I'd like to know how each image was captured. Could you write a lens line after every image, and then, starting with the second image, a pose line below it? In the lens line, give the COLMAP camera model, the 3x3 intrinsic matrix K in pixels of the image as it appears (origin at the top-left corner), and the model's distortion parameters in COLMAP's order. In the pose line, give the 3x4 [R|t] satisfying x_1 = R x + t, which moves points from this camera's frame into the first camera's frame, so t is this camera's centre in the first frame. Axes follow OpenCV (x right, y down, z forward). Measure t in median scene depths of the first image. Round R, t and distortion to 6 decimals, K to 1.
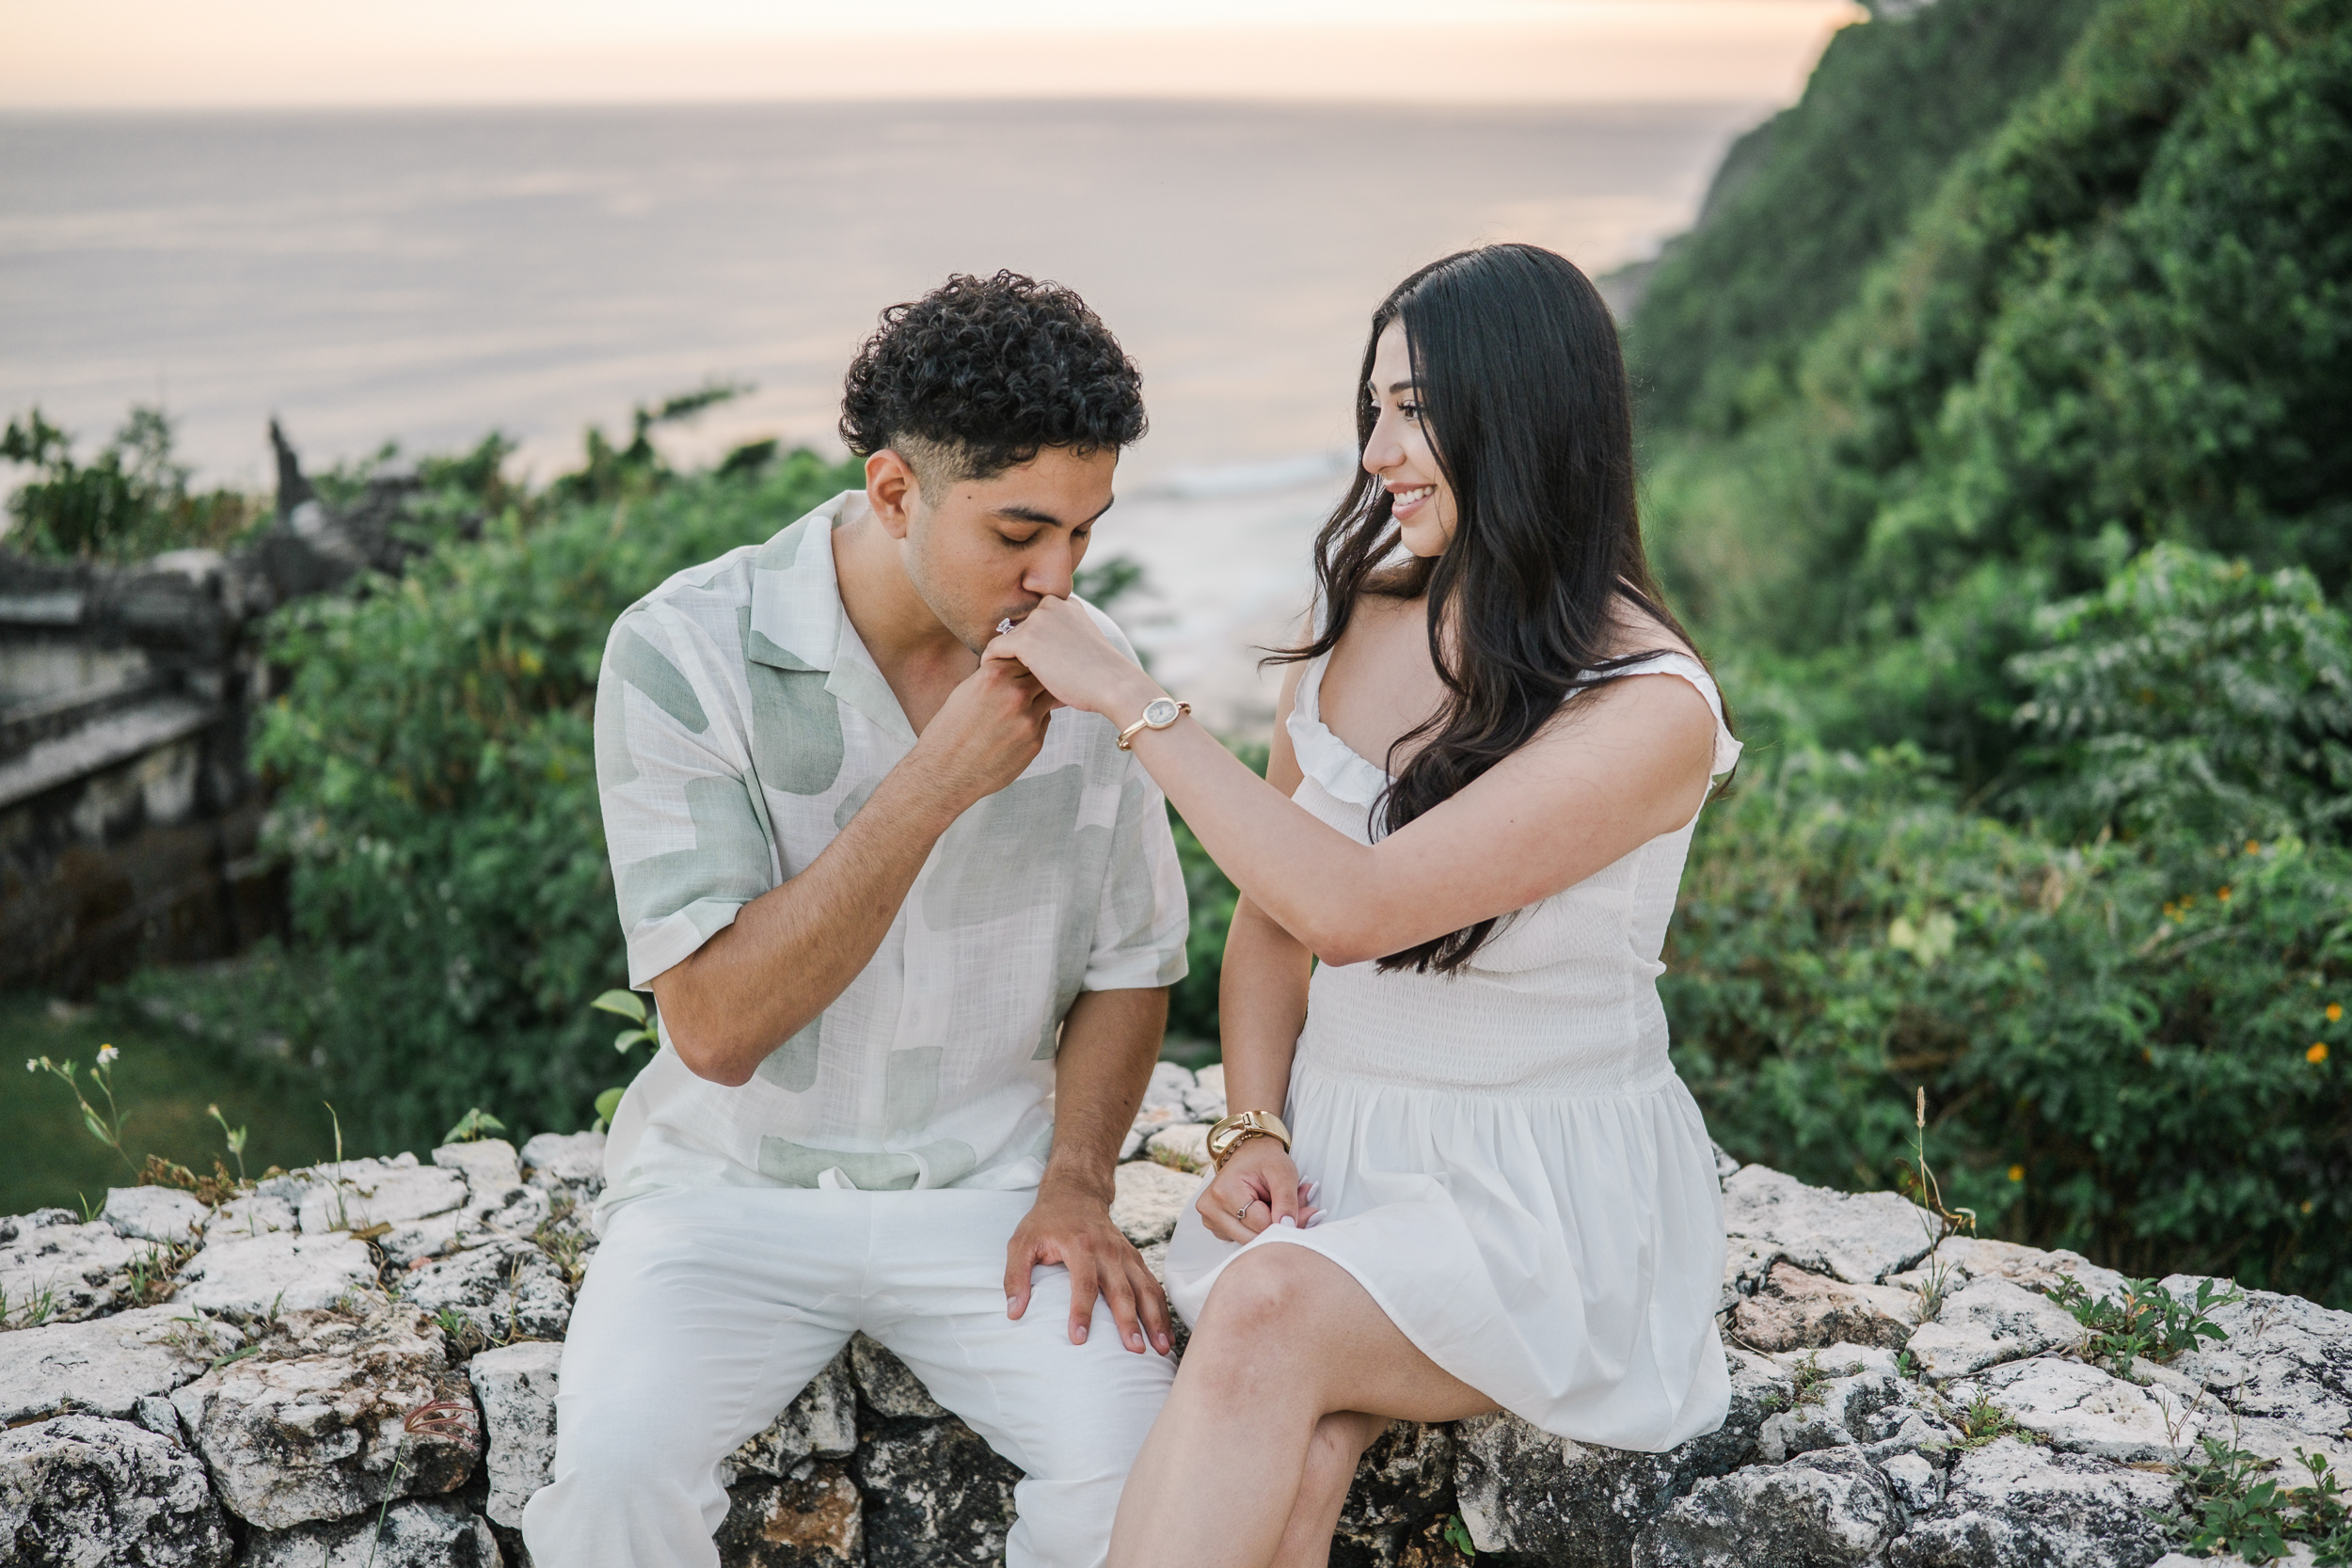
lens RADIAL K [[2713.6, 0, 1191.5], [0, 2713.6, 784.0], [0, 0, 1]] dist [-0.137172, 0.318769]
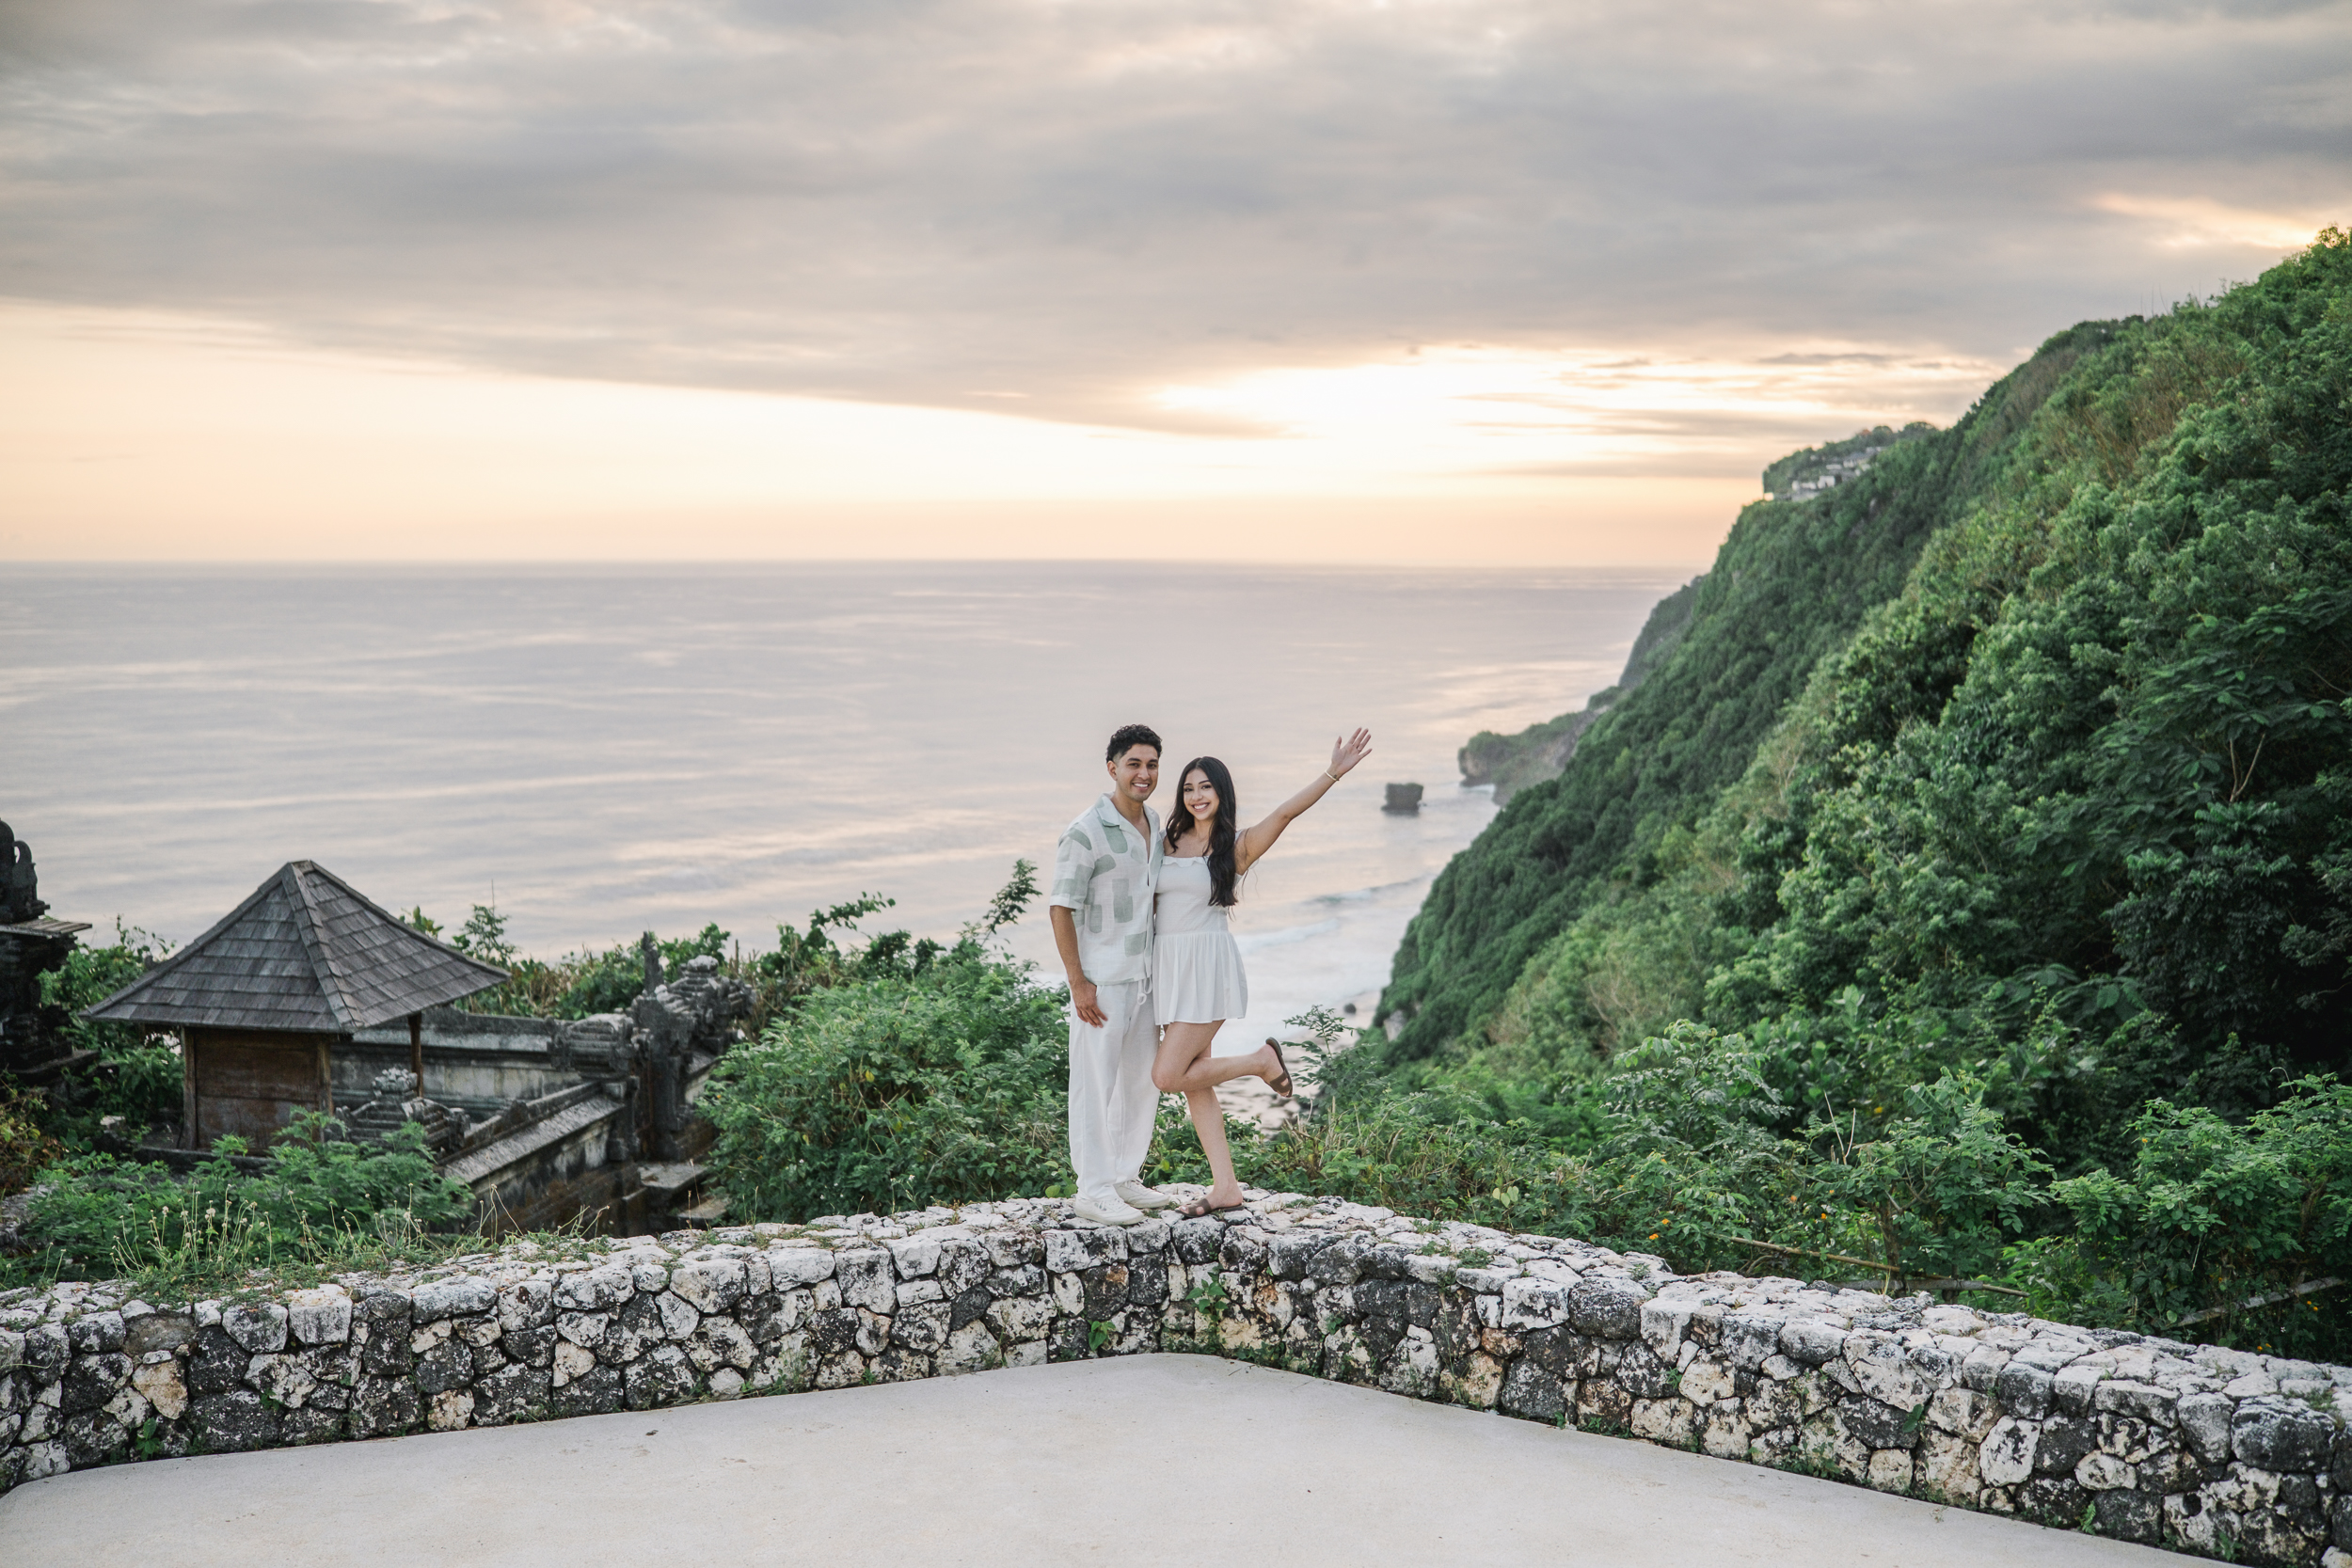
lens RADIAL K [[2713.6, 0, 1191.5], [0, 2713.6, 784.0], [0, 0, 1]] dist [-0.137172, 0.318769]
pose [[0.999885, 0.006213, 0.013840, -0.014116], [-0.003952, 0.987460, -0.157823, 0.028805], [-0.014647, 0.157750, 0.987370, -0.524389]]
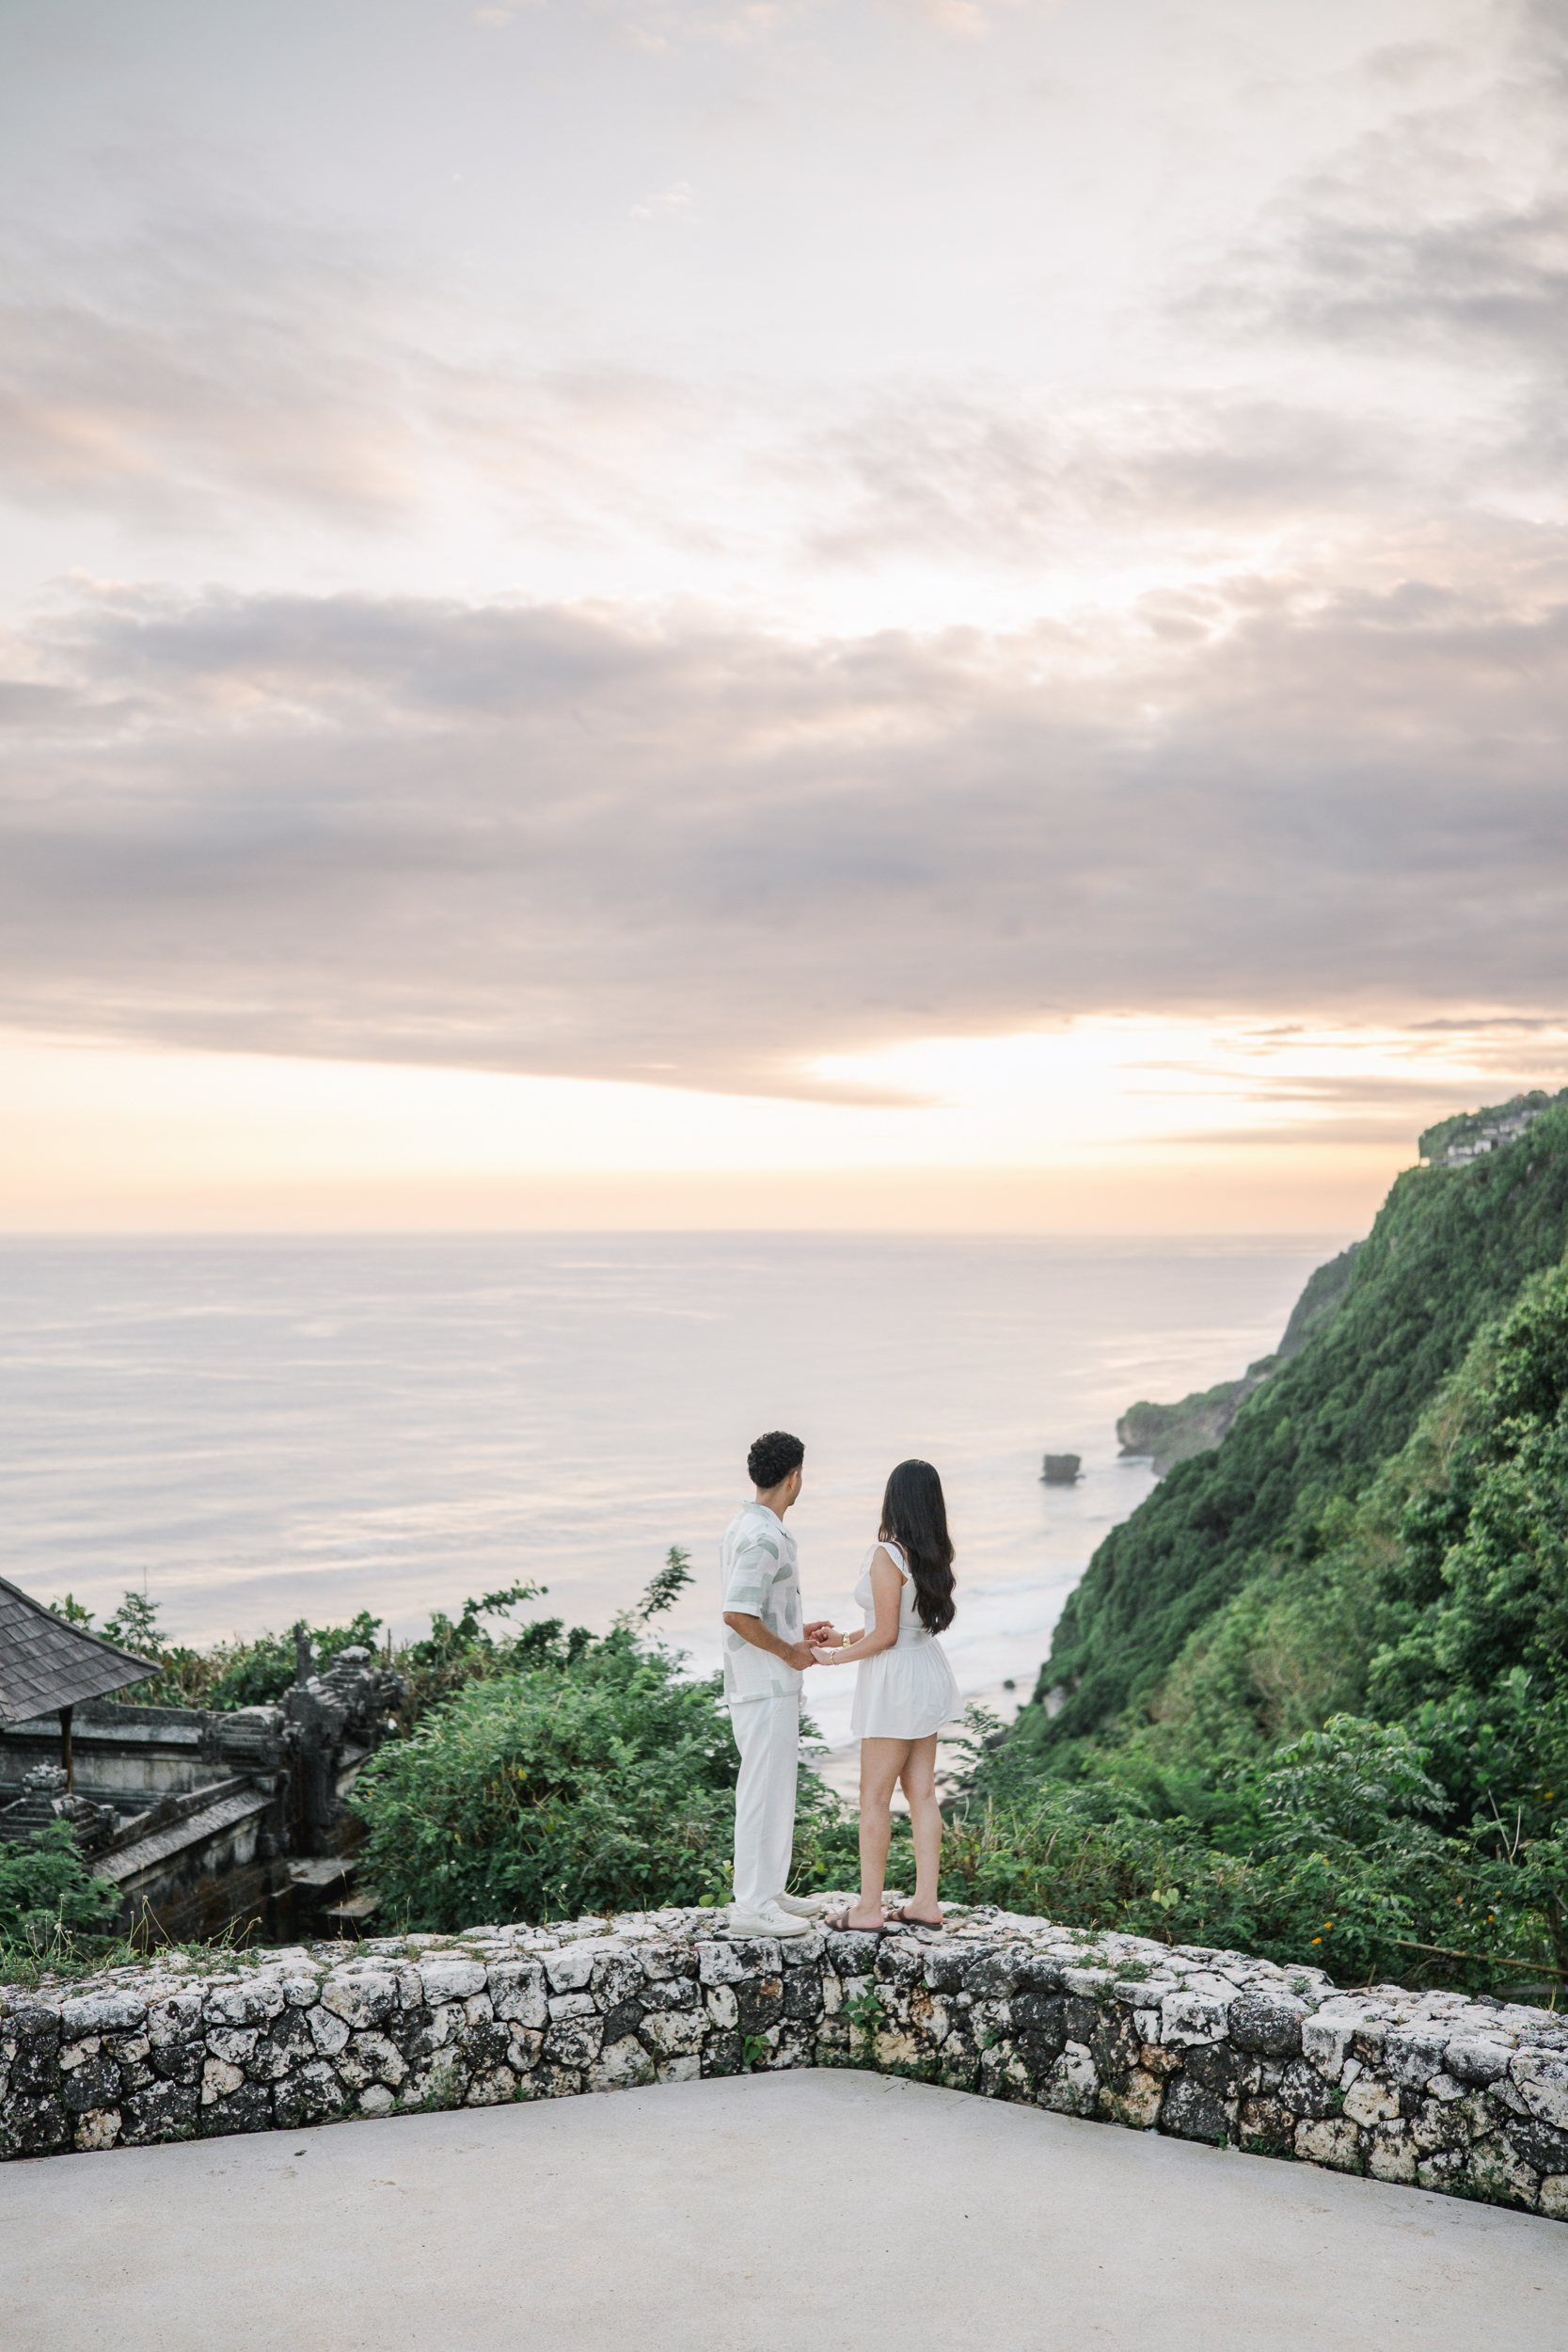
lens RADIAL K [[2730.5, 0, 784.0], [0, 2730.5, 1176.0], [0, 0, 1]] dist [-0.129589, 0.253256]
pose [[0.999955, 0.001598, -0.009324, -0.013501], [-0.003938, 0.966462, -0.256781, 0.021310], [0.008601, 0.256806, 0.966425, -0.535978]]
